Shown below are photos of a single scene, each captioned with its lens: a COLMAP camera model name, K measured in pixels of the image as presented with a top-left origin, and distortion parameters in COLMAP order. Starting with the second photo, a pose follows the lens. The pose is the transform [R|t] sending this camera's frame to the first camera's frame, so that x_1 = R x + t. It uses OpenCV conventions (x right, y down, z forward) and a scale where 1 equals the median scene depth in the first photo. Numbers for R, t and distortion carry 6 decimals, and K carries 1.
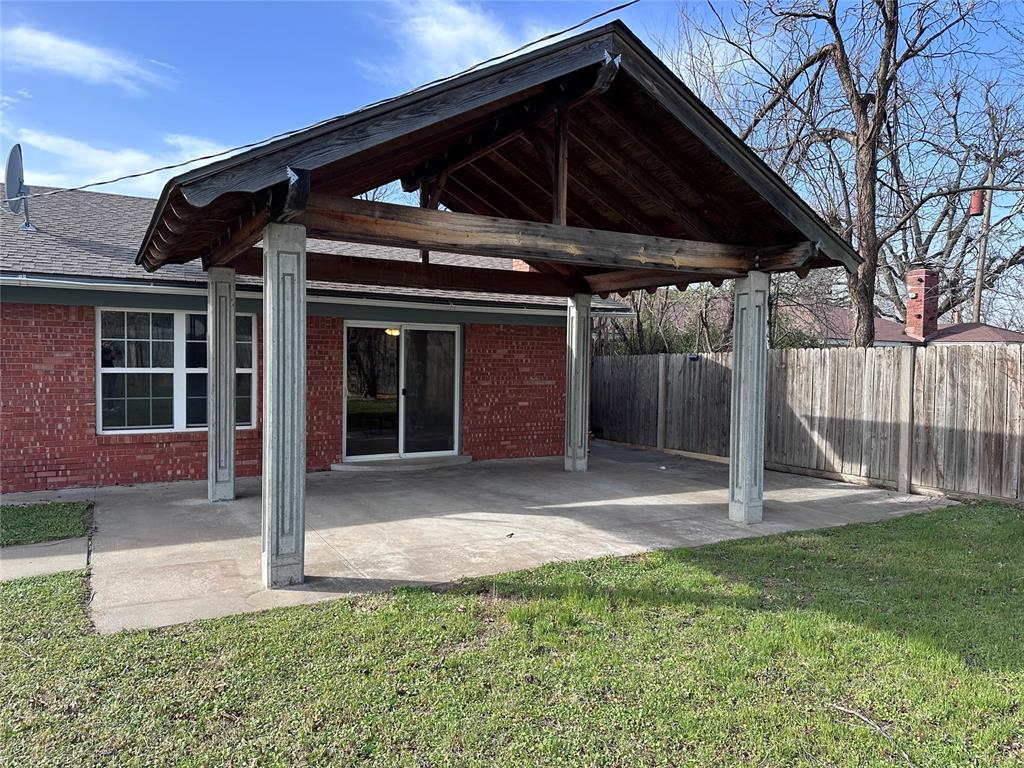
lens RADIAL K [[727.8, 0, 507.4], [0, 727.8, 377.6], [0, 0, 1]] dist [-0.003183, -0.004645]
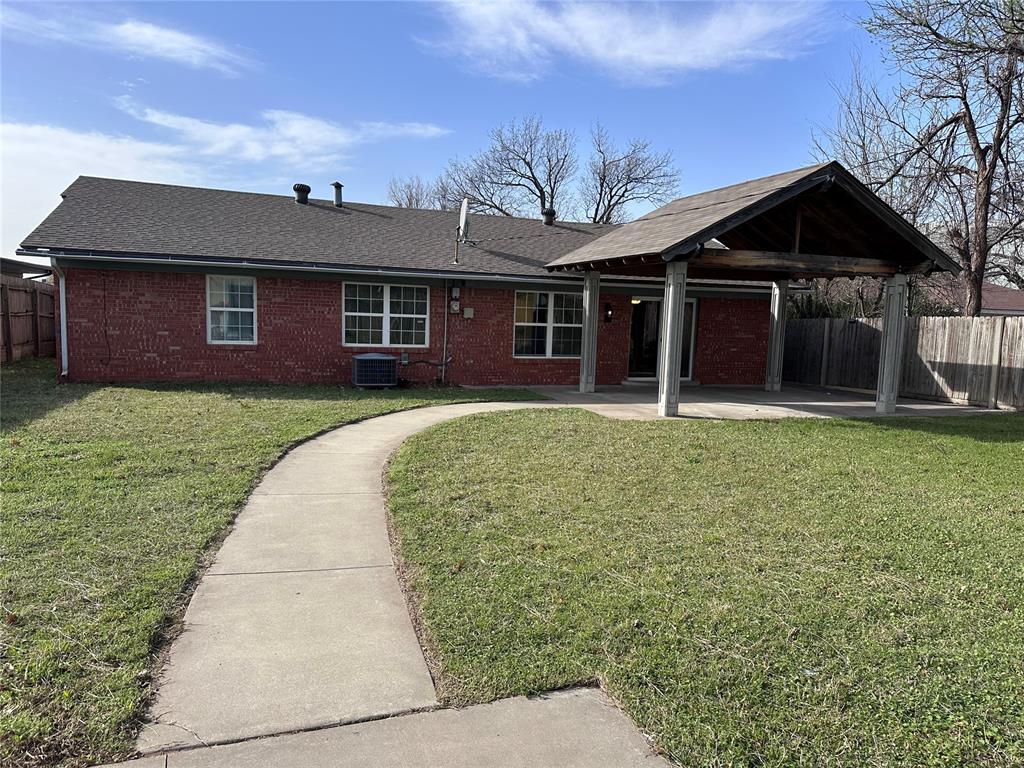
lens RADIAL K [[727.8, 0, 517.3], [0, 727.8, 389.5], [0, 0, 1]] dist [-0.003183, -0.004645]
pose [[0.988013, 0.031330, -0.151155, -0.219503], [-0.020557, 0.997170, 0.072314, 0.020470], [0.152993, -0.068339, 0.985861, -0.660446]]
